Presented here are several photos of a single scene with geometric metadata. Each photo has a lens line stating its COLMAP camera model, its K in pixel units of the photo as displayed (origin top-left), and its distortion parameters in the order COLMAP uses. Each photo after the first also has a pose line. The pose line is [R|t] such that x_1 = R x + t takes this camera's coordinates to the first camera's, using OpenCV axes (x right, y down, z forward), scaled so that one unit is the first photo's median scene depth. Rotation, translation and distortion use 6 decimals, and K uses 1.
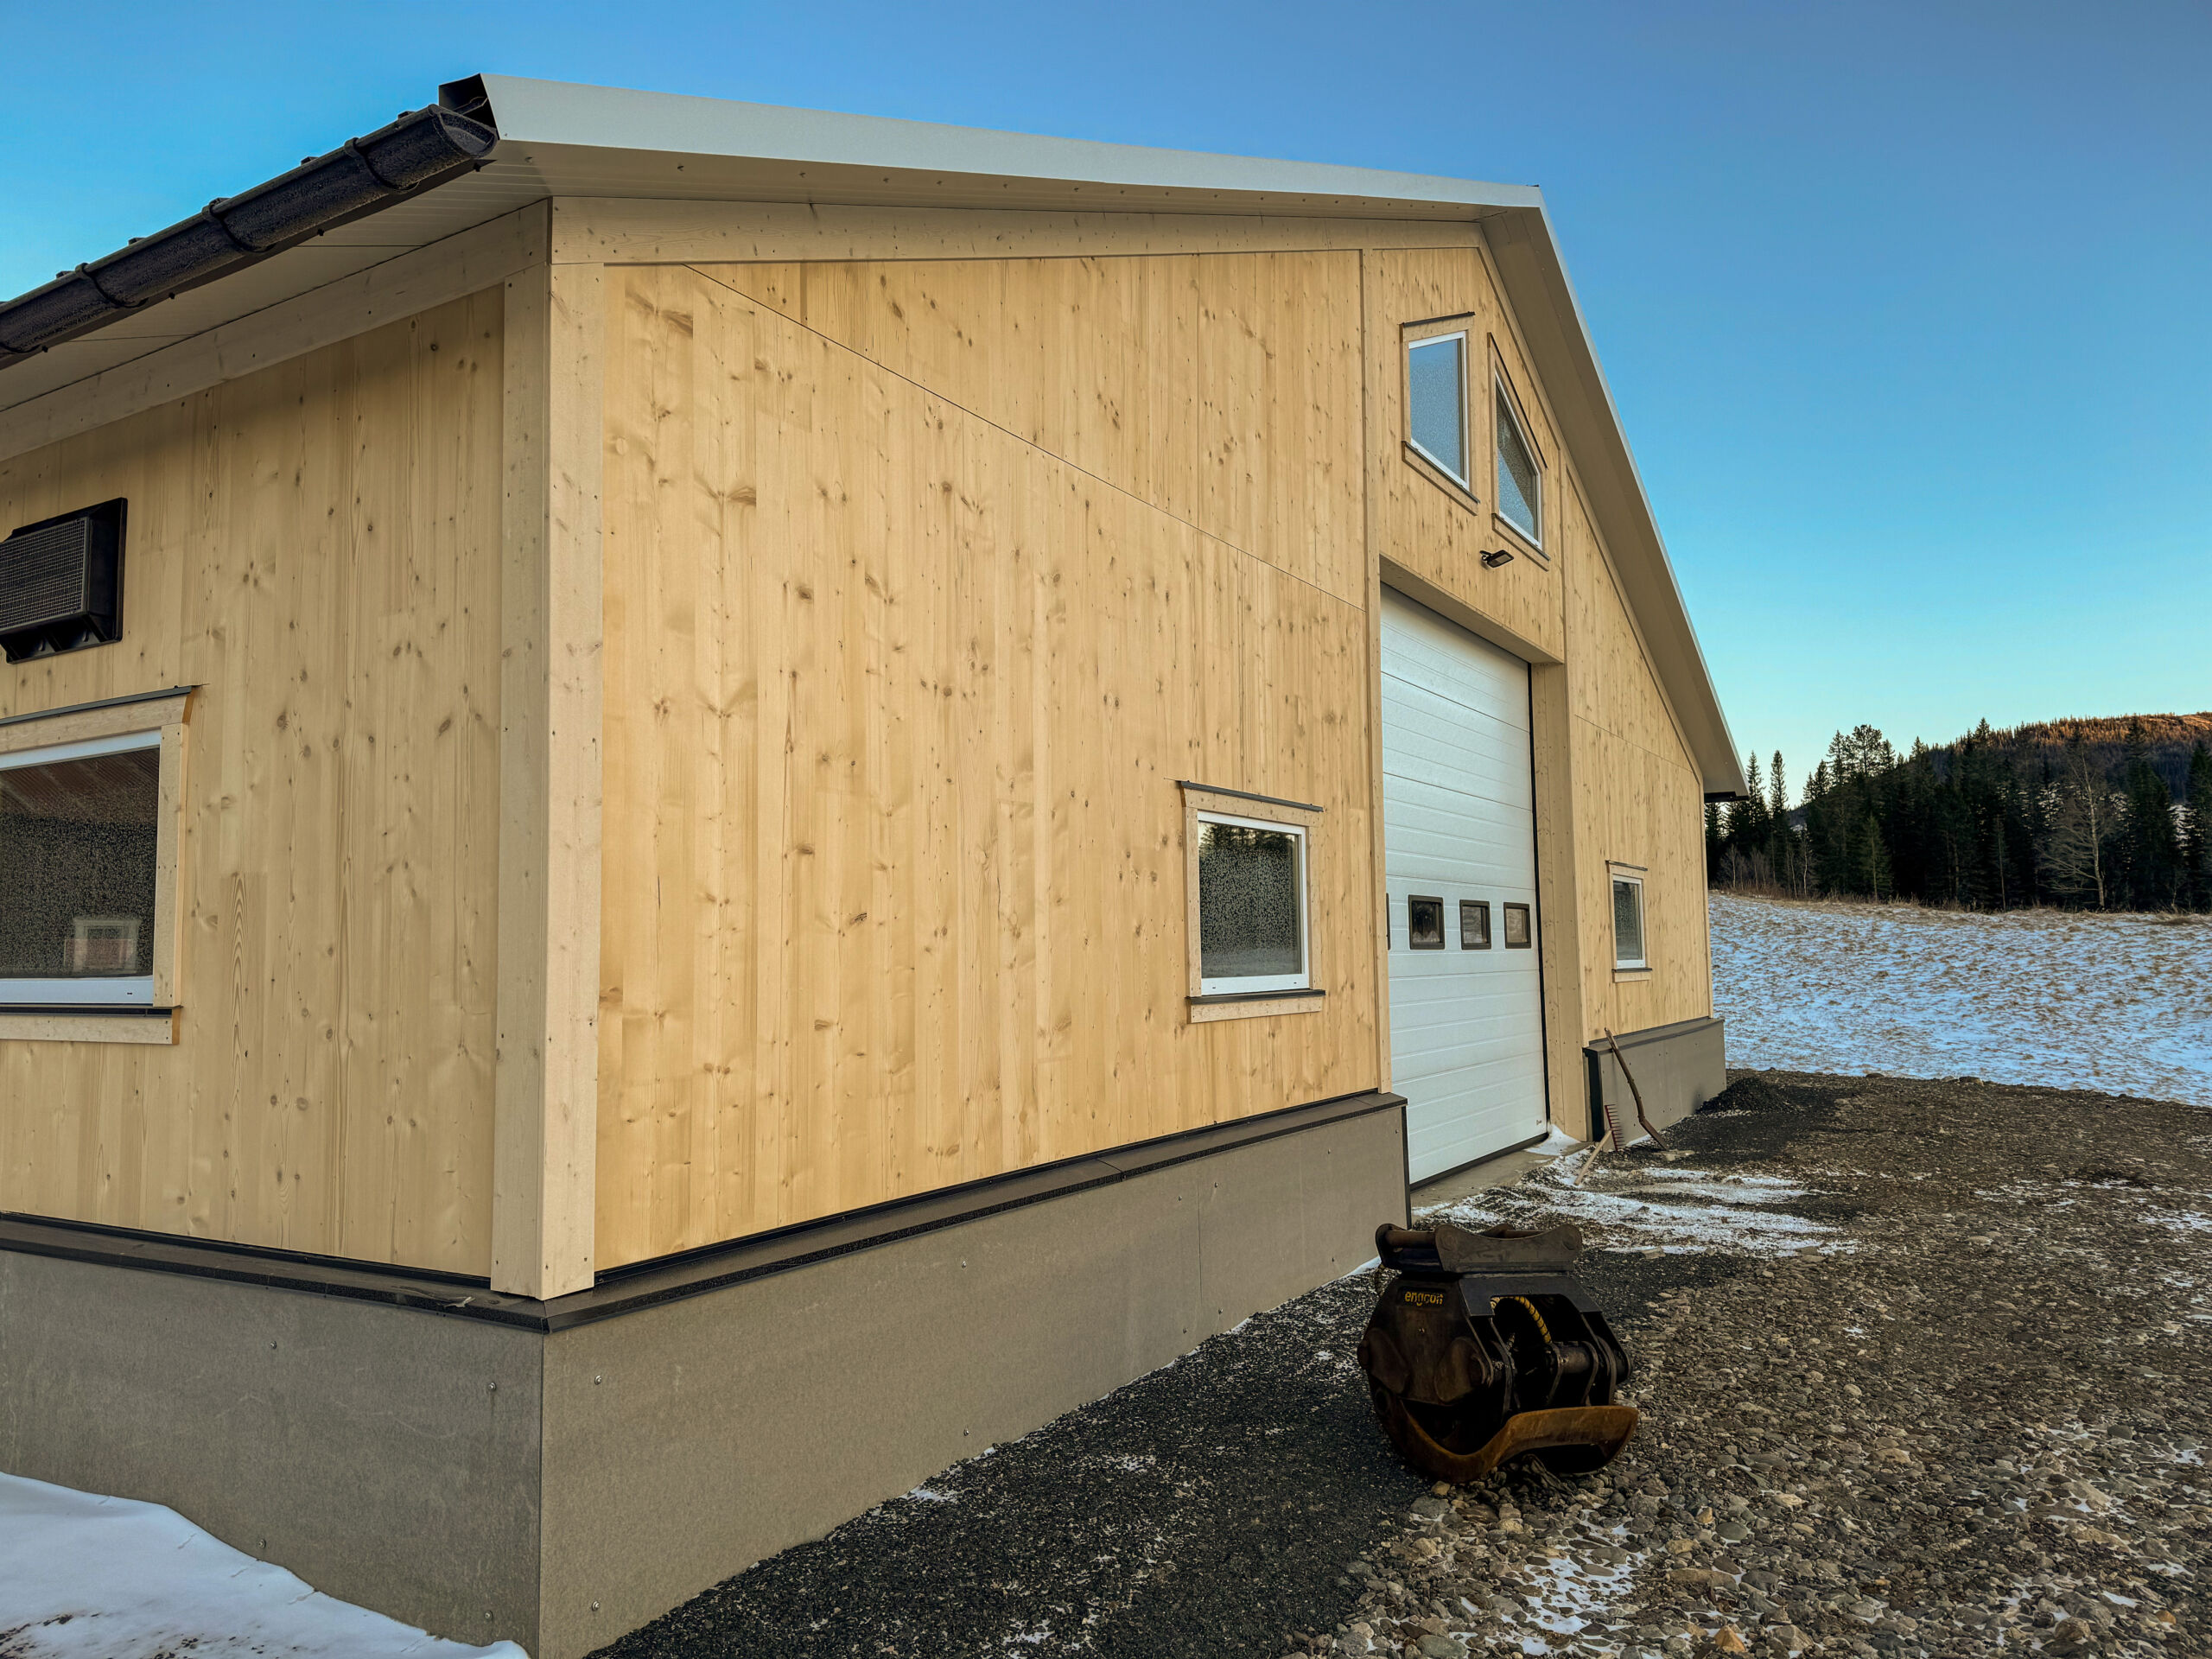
lens RADIAL K [[1533.6, 0, 1103.7], [0, 1533.6, 831.8], [0, 0, 1]] dist [0.138774, -0.190146]
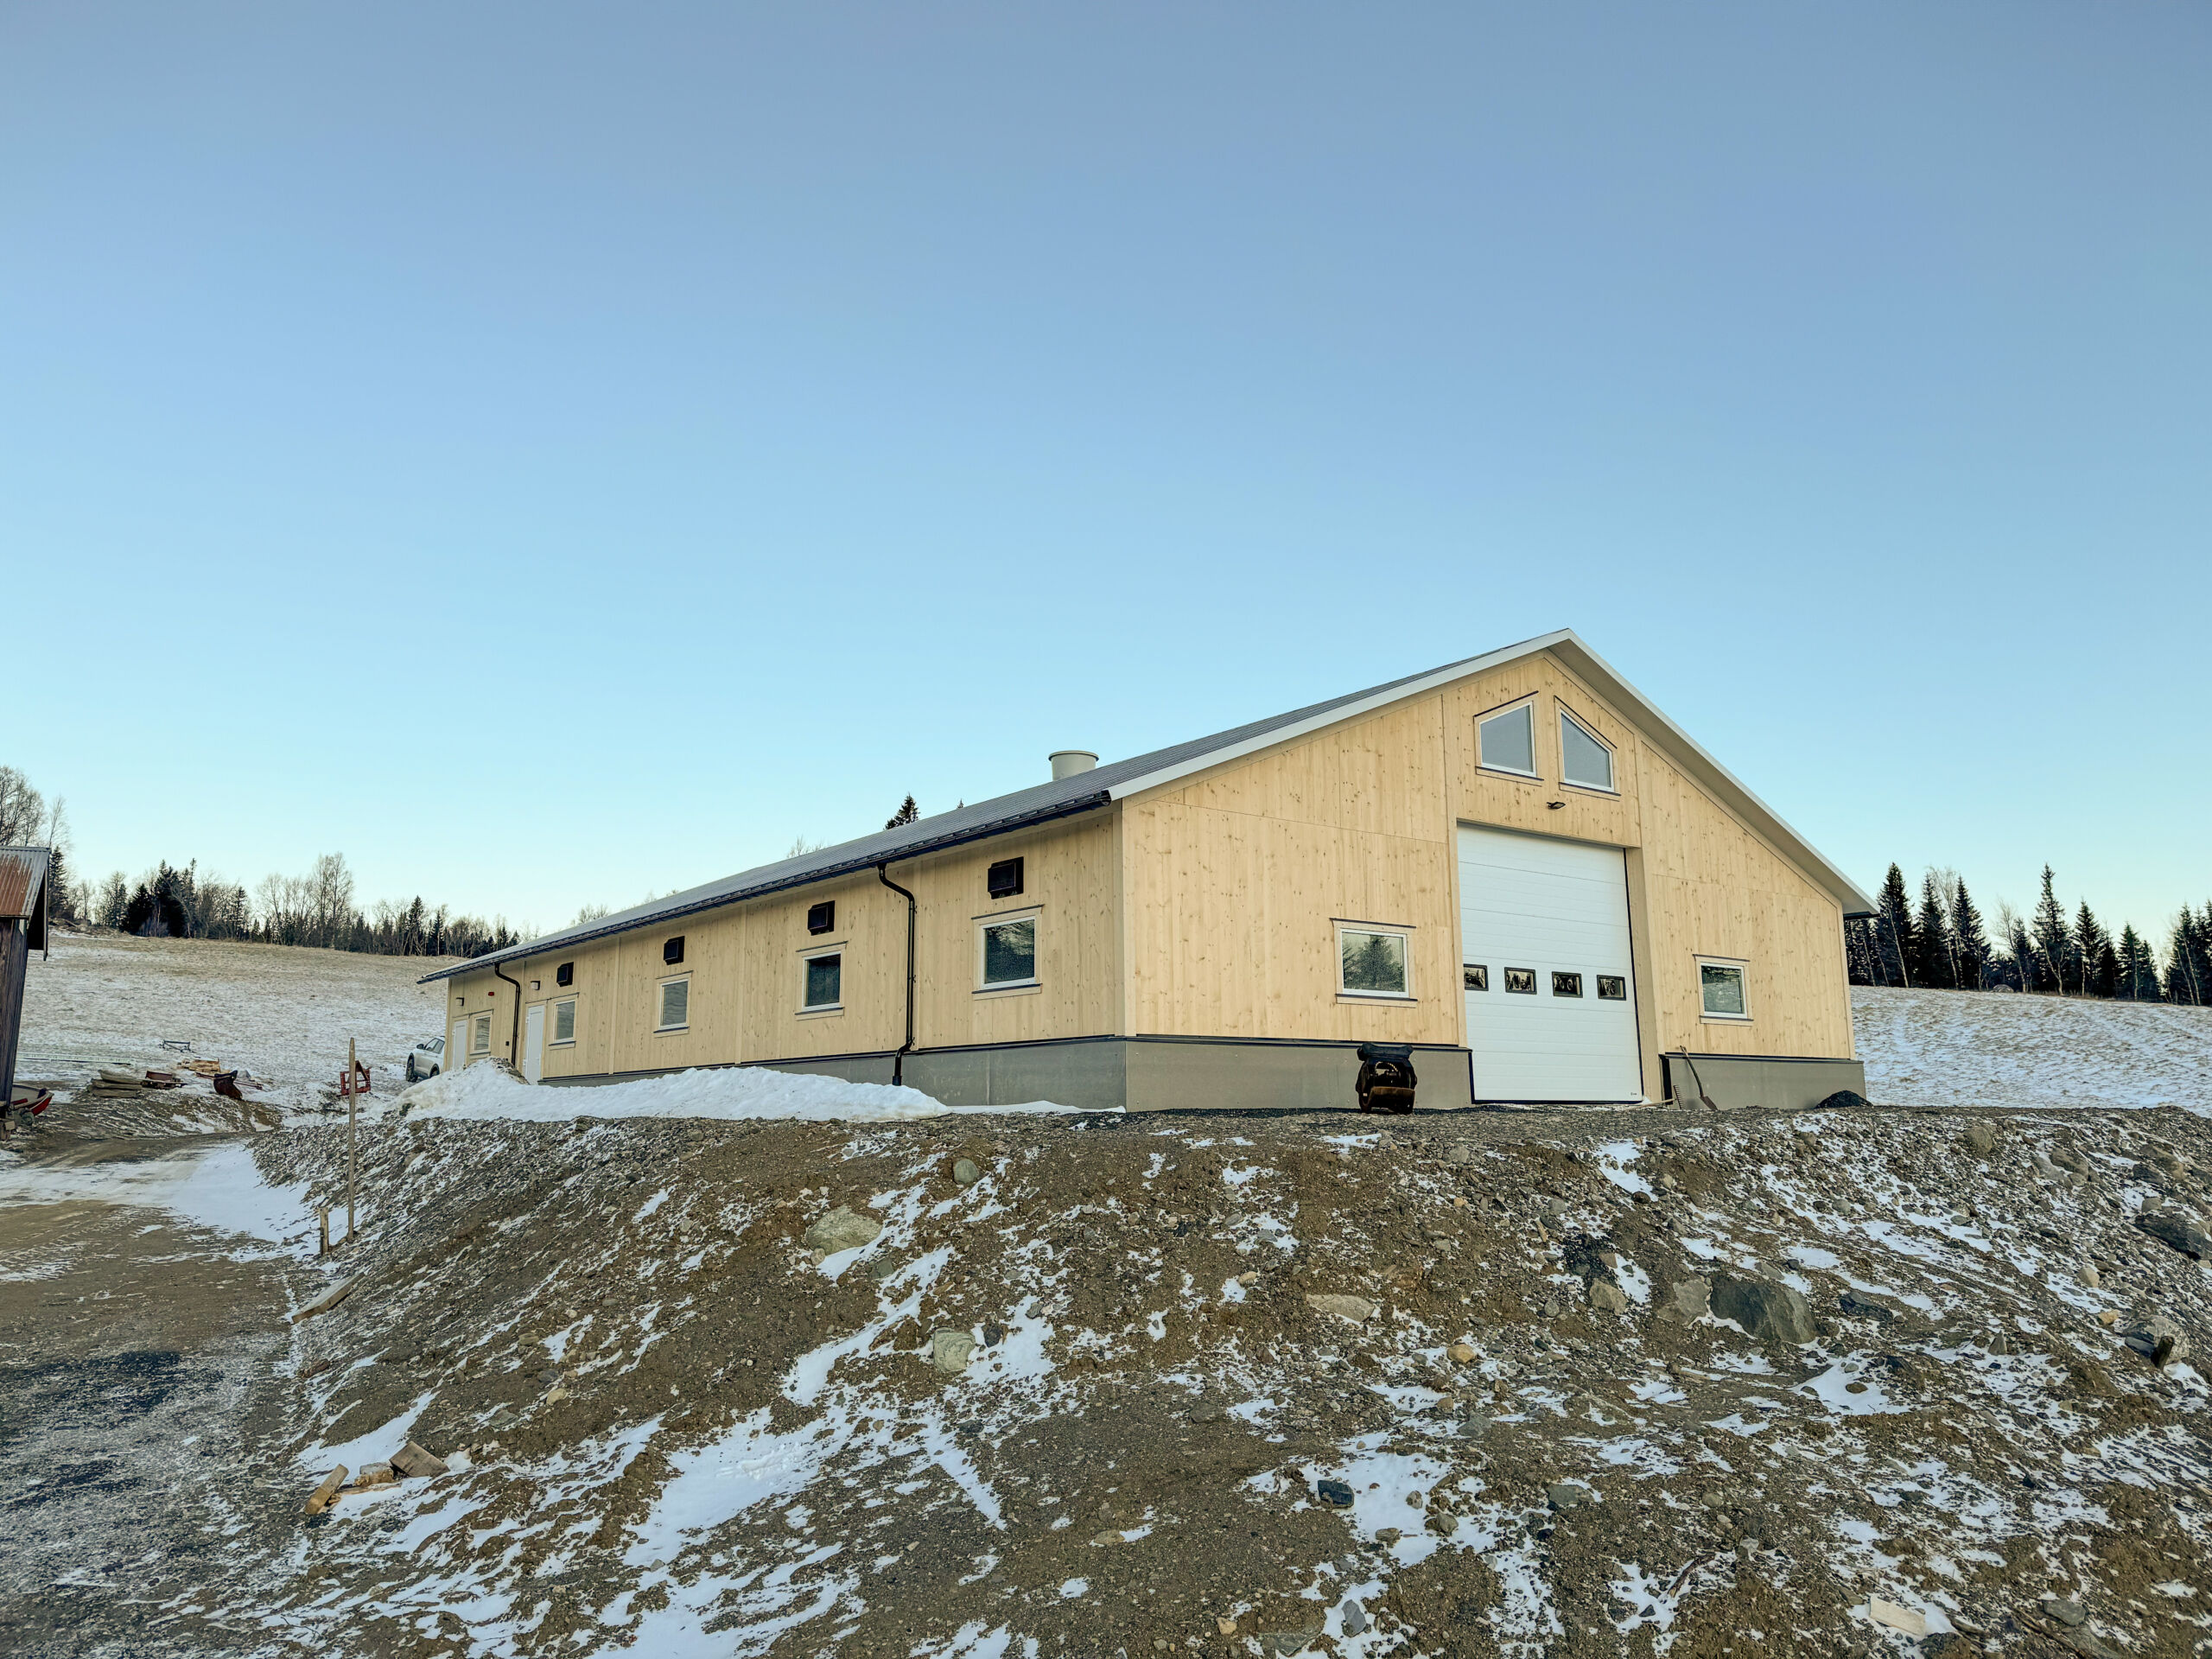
lens RADIAL K [[1589.4, 0, 1106.0], [0, 1589.4, 829.5], [0, 0, 1]] dist [0.095603, -0.000136]
pose [[0.933677, -0.056053, -0.353703, 1.046185], [0.022663, 0.994943, -0.097850, 0.121432], [0.357399, 0.083345, 0.930226, -2.805138]]
